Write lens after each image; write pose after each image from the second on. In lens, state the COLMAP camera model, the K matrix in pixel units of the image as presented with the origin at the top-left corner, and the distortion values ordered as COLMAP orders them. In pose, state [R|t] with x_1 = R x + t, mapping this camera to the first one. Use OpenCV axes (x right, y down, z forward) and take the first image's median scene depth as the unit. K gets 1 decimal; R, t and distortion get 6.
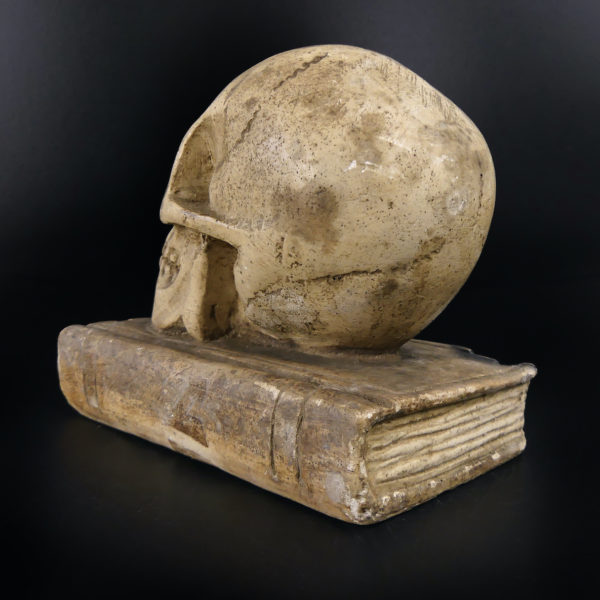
lens RADIAL K [[750.2, 0, 292.6], [0, 750.2, 292.1], [0, 0, 1]] dist [-0.023001, 0.000000]
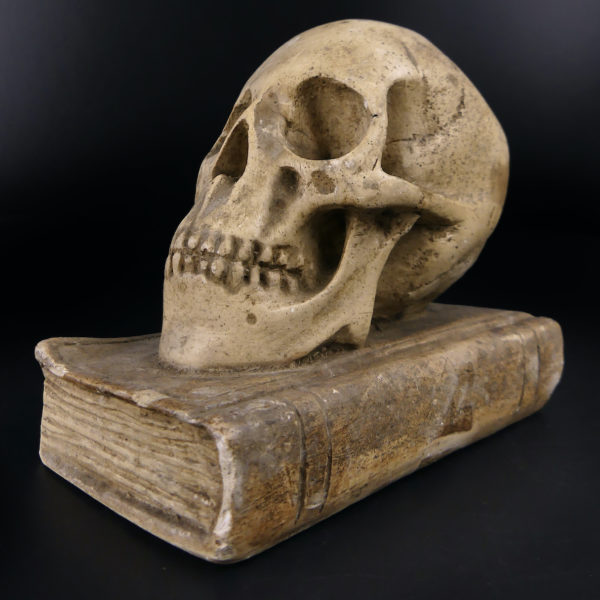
lens RADIAL K [[717.4, 0, 272.9], [0, 717.4, 246.0], [0, 0, 1]] dist [-0.027871, 0.000000]
pose [[0.020161, -0.119252, 0.992659, -1.064664], [0.126756, 0.985154, 0.115776, -0.176387], [-0.991729, 0.123491, 0.034978, 1.257322]]
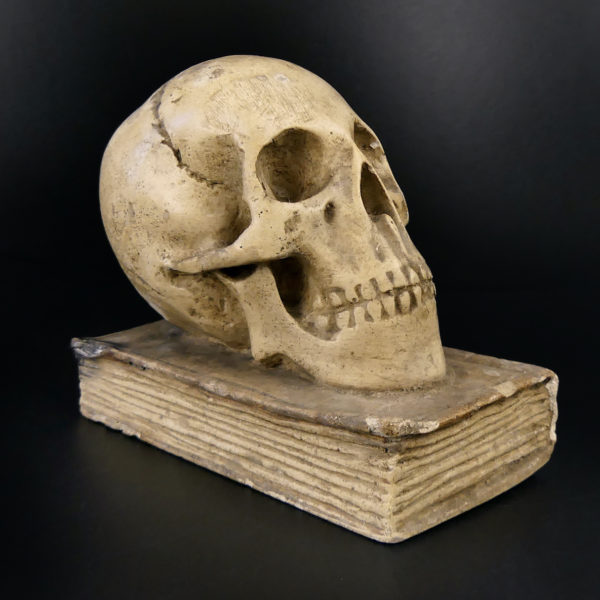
lens RADIAL K [[956.6, 0, 286.5], [0, 956.6, 310.5], [0, 0, 1]] dist [-0.041726, 0.000000]
pose [[-0.999300, 0.003279, 0.037260, -0.073761], [0.015638, 0.941528, 0.336571, -0.493103], [-0.033977, 0.336918, -0.940921, 2.648133]]
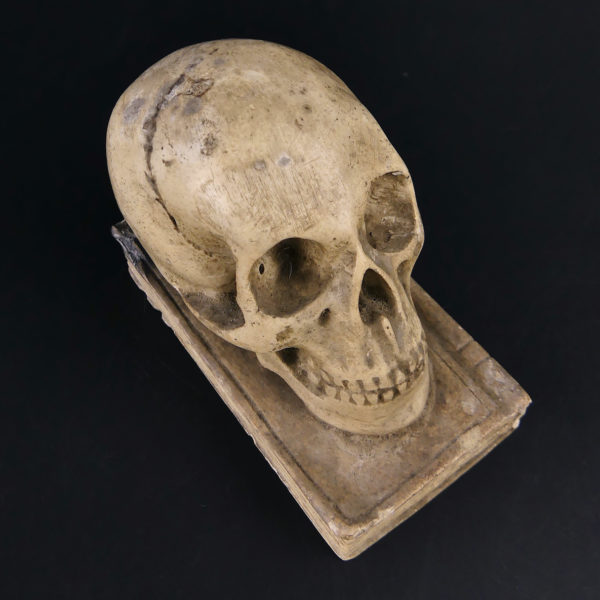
lens RADIAL K [[750.2, 0, 267.7], [0, 750.2, 306.0], [0, 0, 1]] dist [-0.023001, 0.000000]
pose [[-0.981988, -0.131469, 0.135705, -0.145136], [0.072561, 0.400749, 0.913310, -1.117736], [-0.174456, 0.906706, -0.383991, 1.748035]]
